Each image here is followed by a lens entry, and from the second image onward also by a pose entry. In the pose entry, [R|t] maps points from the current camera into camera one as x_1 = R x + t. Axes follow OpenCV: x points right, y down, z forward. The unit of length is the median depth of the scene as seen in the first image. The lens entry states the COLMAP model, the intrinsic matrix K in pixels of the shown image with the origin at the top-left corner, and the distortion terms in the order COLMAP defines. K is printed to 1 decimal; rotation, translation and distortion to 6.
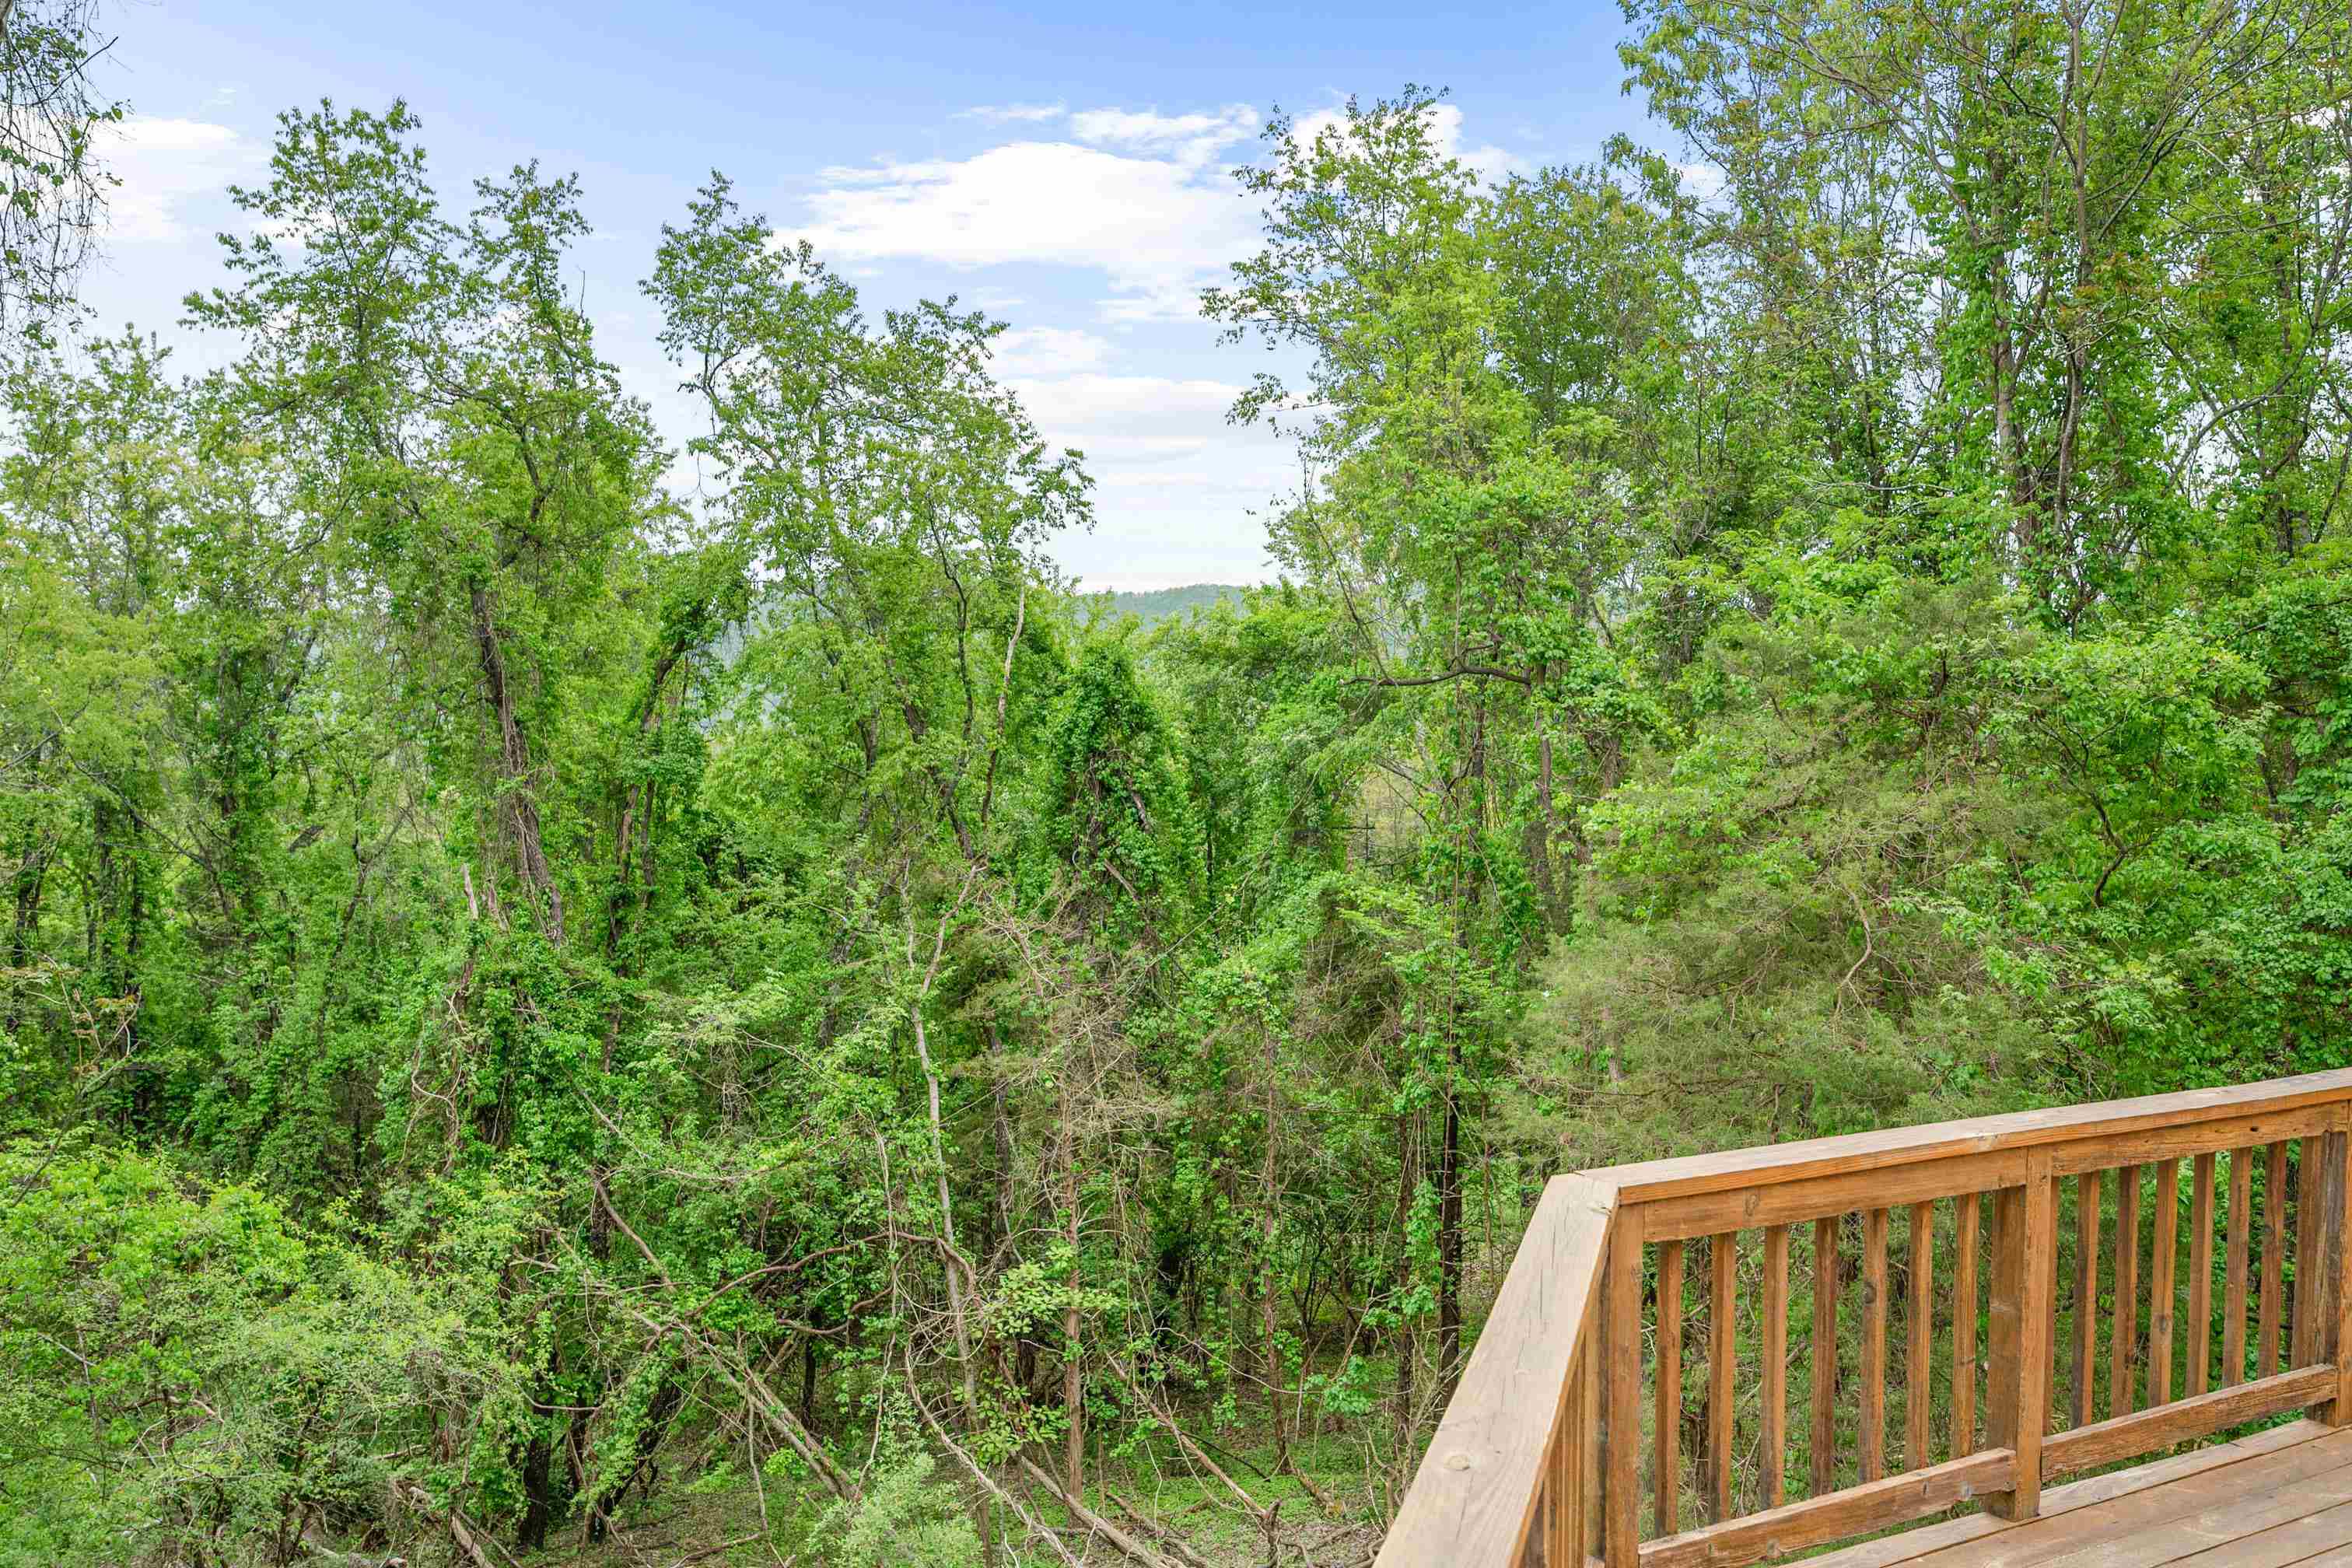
lens RADIAL K [[2023.8, 0, 1176.0], [0, 2023.8, 784.0], [0, 0, 1]] dist [-0.016556, -0.015690]
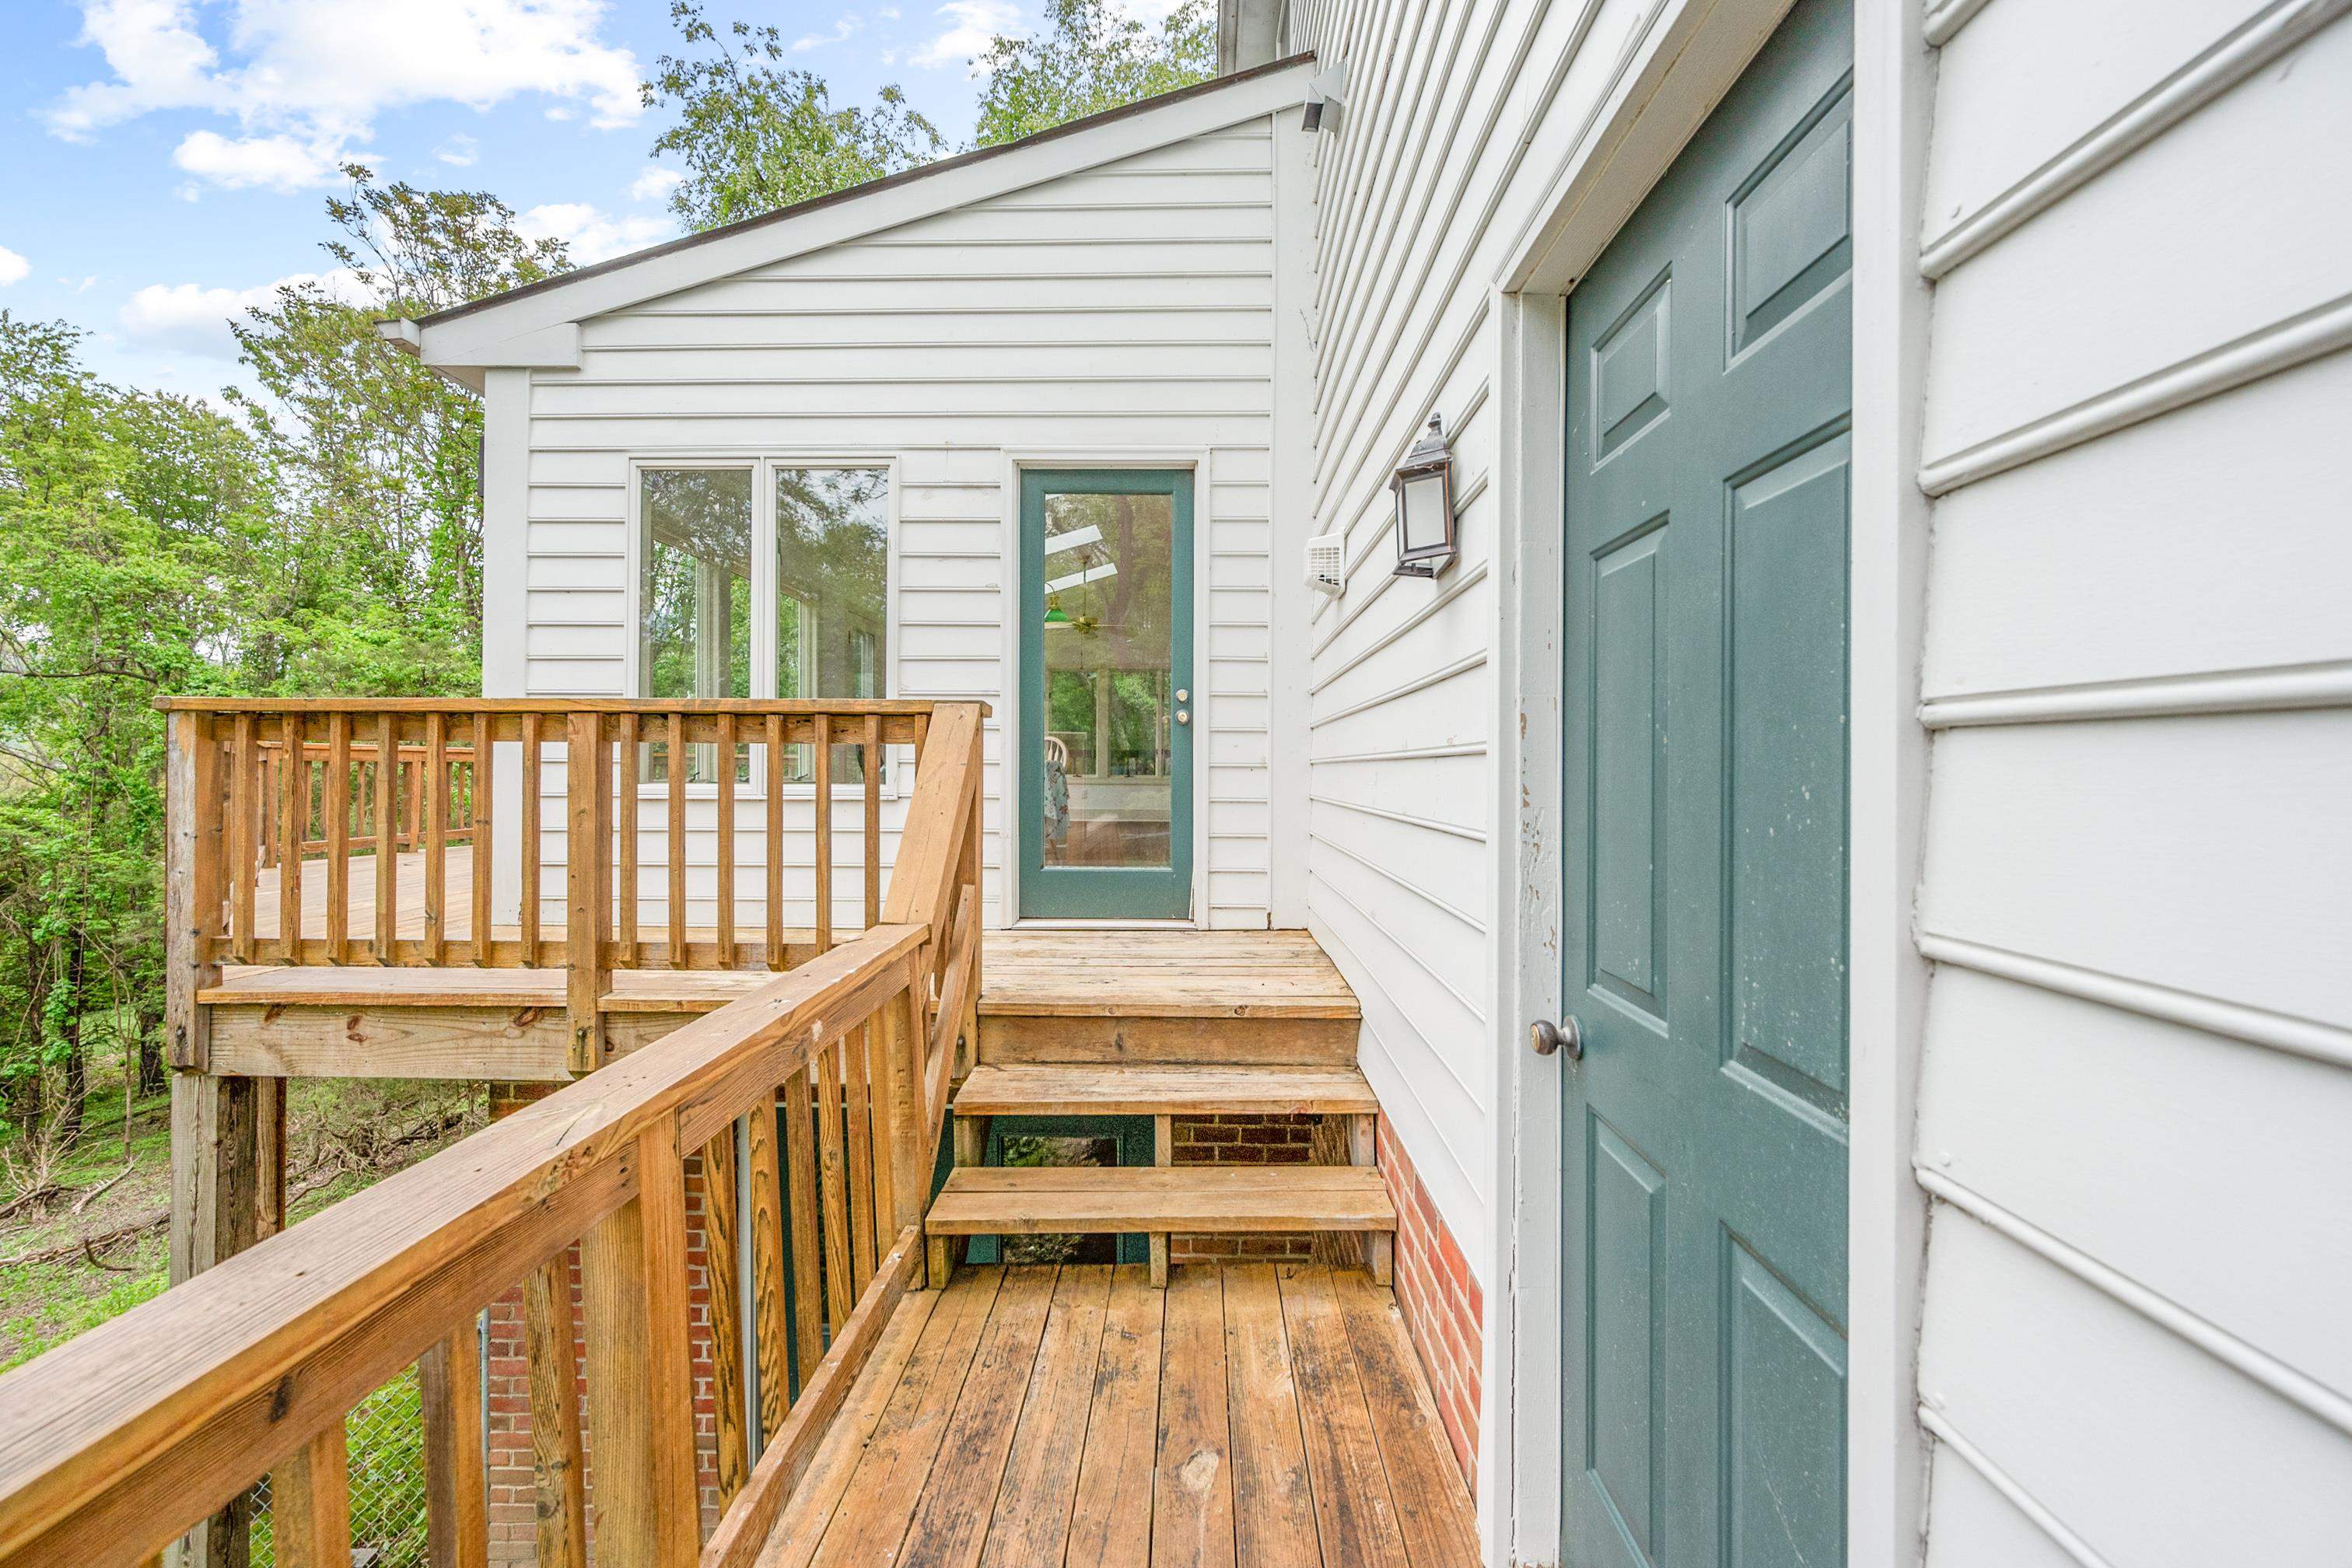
lens RADIAL K [[917.0, 0, 1179.3], [0, 917.0, 762.4], [0, 0, 1]] dist [0.000246, -0.004388]
pose [[0.514102, 0.008025, 0.857692, -0.046688], [0.011425, 0.999803, -0.016202, 0.041871], [-0.857653, 0.018128, 0.513909, -0.176526]]
